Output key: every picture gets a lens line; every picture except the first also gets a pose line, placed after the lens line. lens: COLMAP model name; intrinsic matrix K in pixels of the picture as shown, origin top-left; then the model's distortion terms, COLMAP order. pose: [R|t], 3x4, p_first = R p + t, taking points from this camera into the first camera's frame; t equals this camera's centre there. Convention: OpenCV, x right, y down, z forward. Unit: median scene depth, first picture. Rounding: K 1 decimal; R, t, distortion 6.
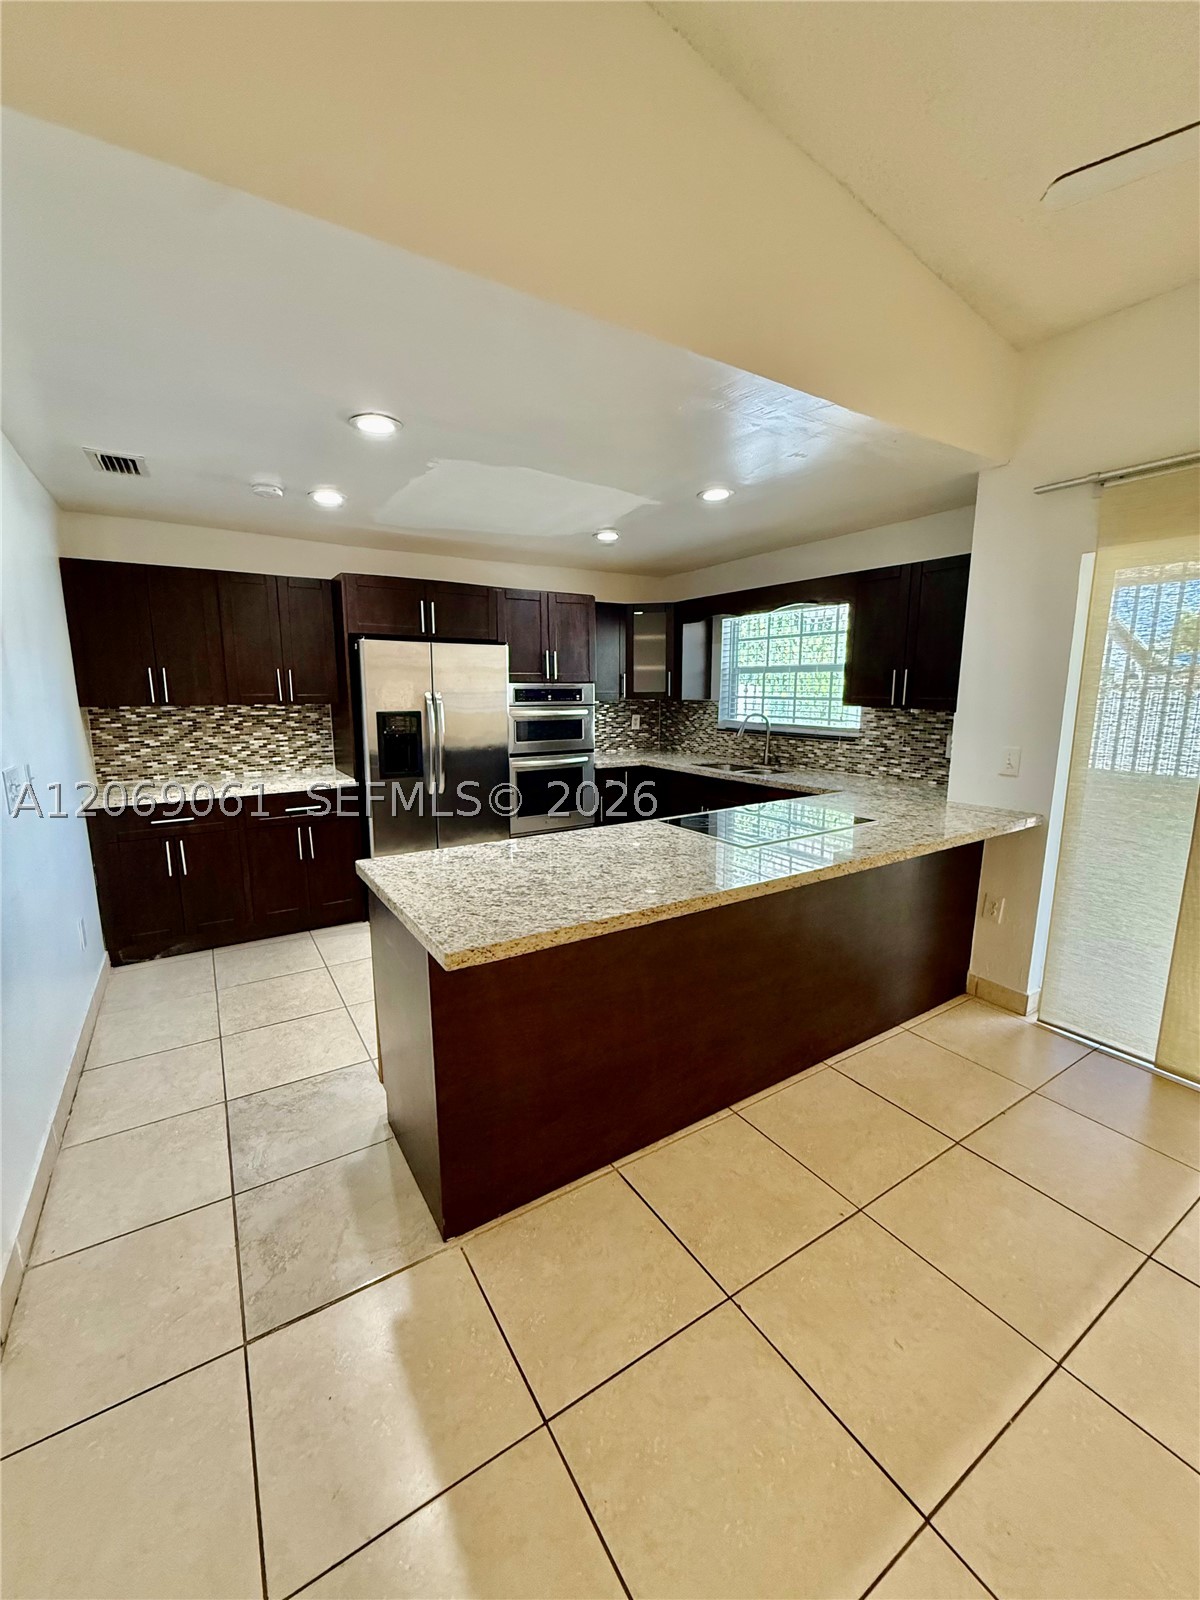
lens RADIAL K [[637.2, 0, 600.0], [0, 637.2, 800.0], [0, 0, 1]] dist [-0.000154, -0.000108]
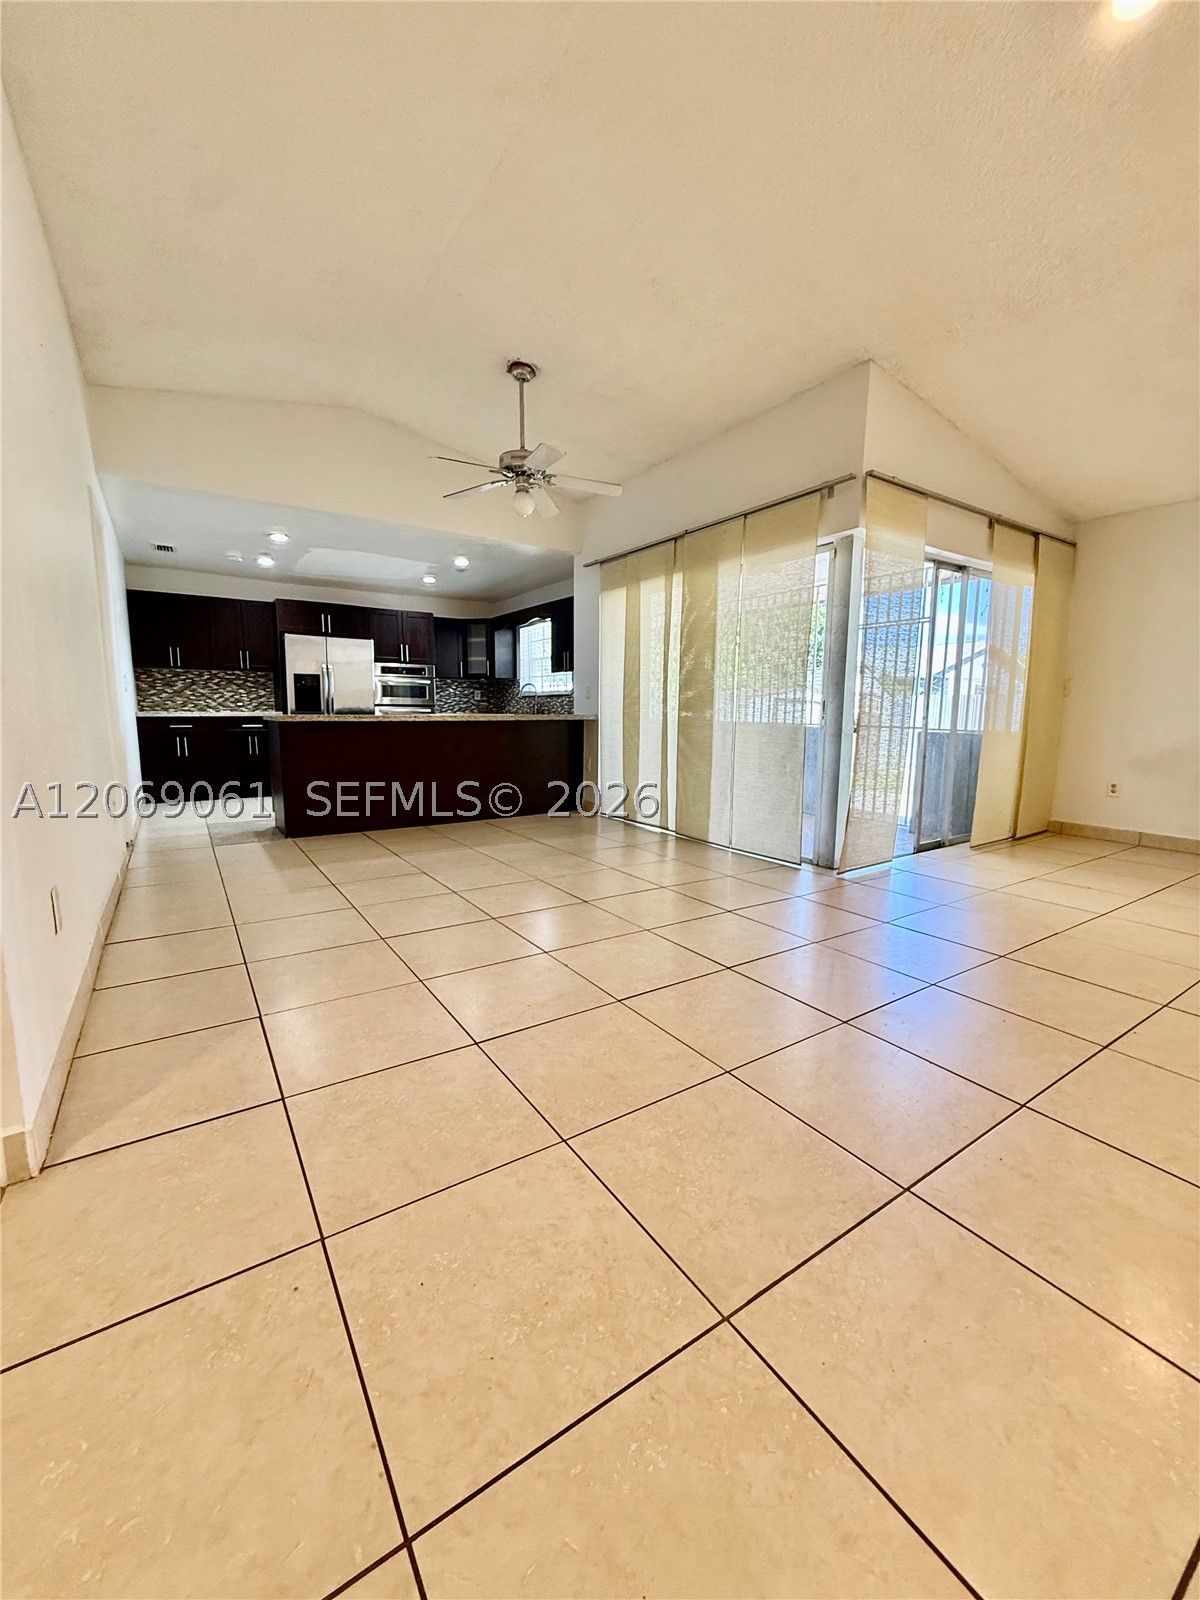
lens RADIAL K [[637.2, 0, 600.0], [0, 637.2, 800.0], [0, 0, 1]] dist [-0.000154, -0.000108]
pose [[0.999751, 0.006477, 0.021340, 0.466519], [-0.005711, 0.999344, -0.035756, 0.270242], [-0.021558, 0.035625, 0.999133, -0.793615]]
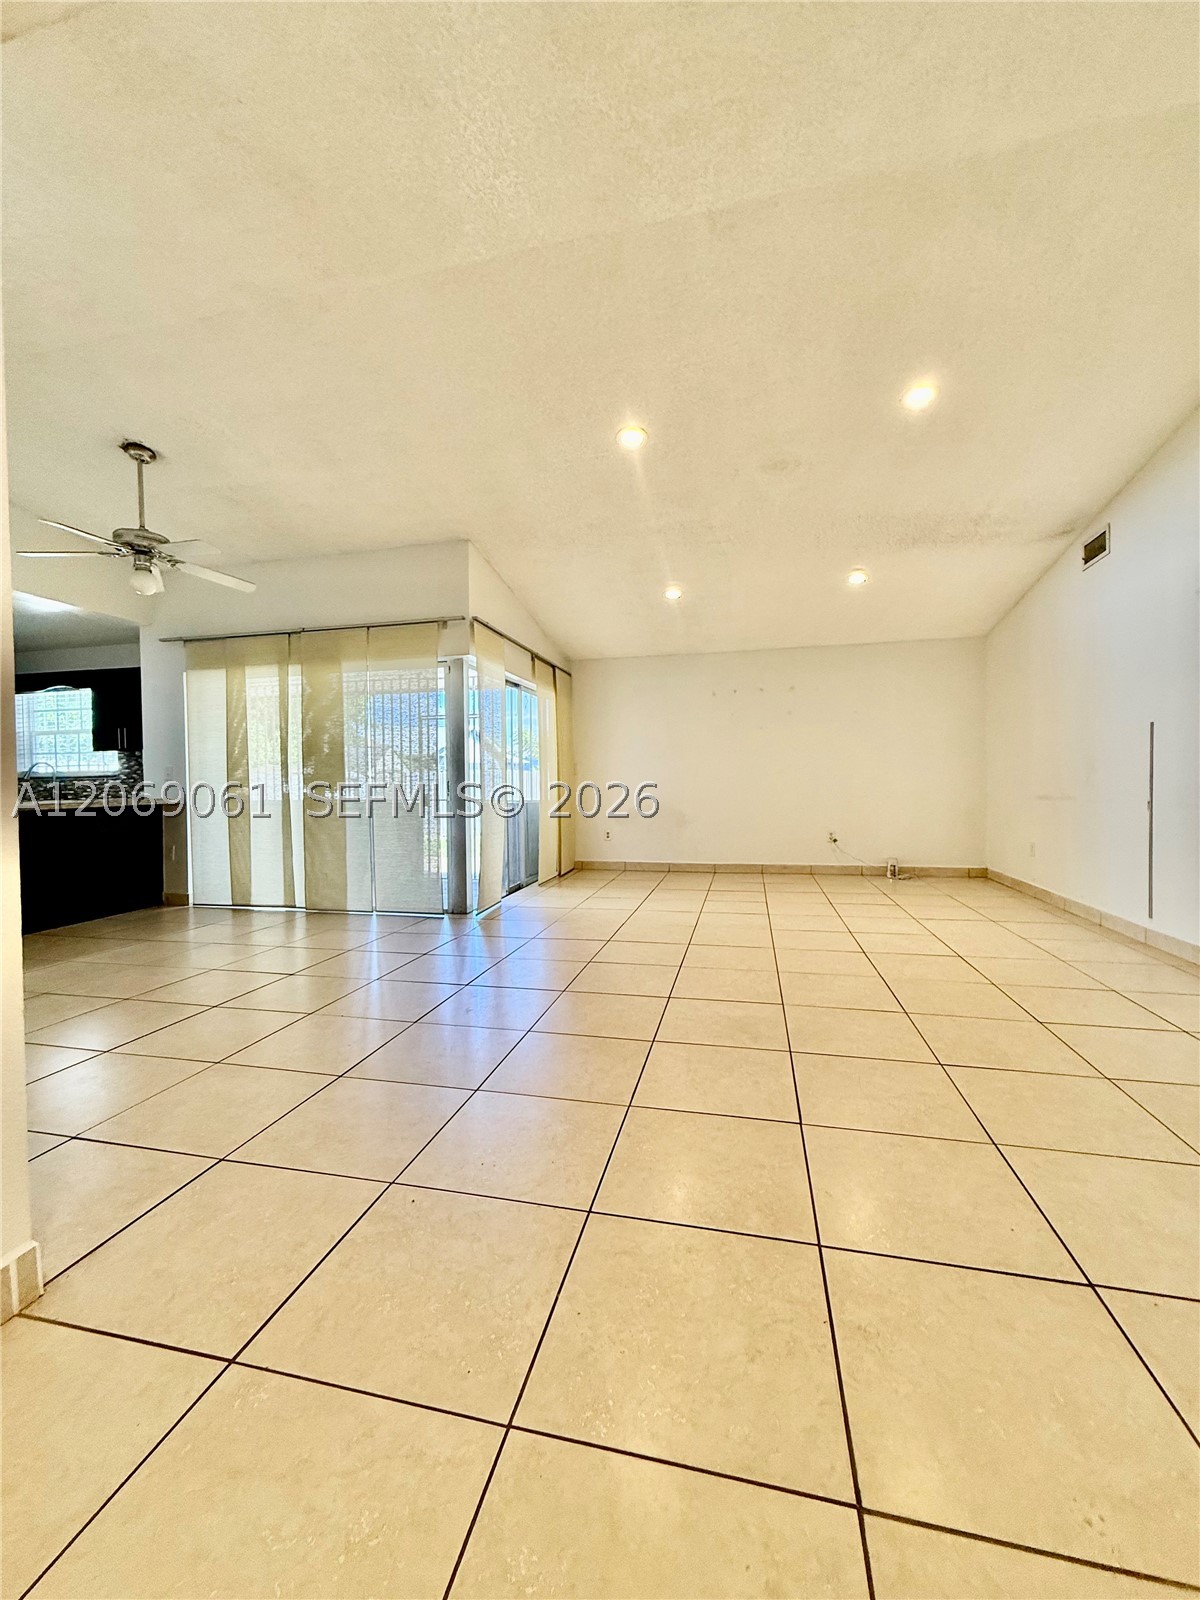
lens RADIAL K [[637.2, 0, 600.0], [0, 637.2, 800.0], [0, 0, 1]] dist [-0.000154, -0.000108]
pose [[0.714945, -0.026238, 0.698689, 0.162970], [0.133771, 0.985968, -0.099857, 0.280886], [-0.686265, 0.164857, 0.708423, -0.908448]]
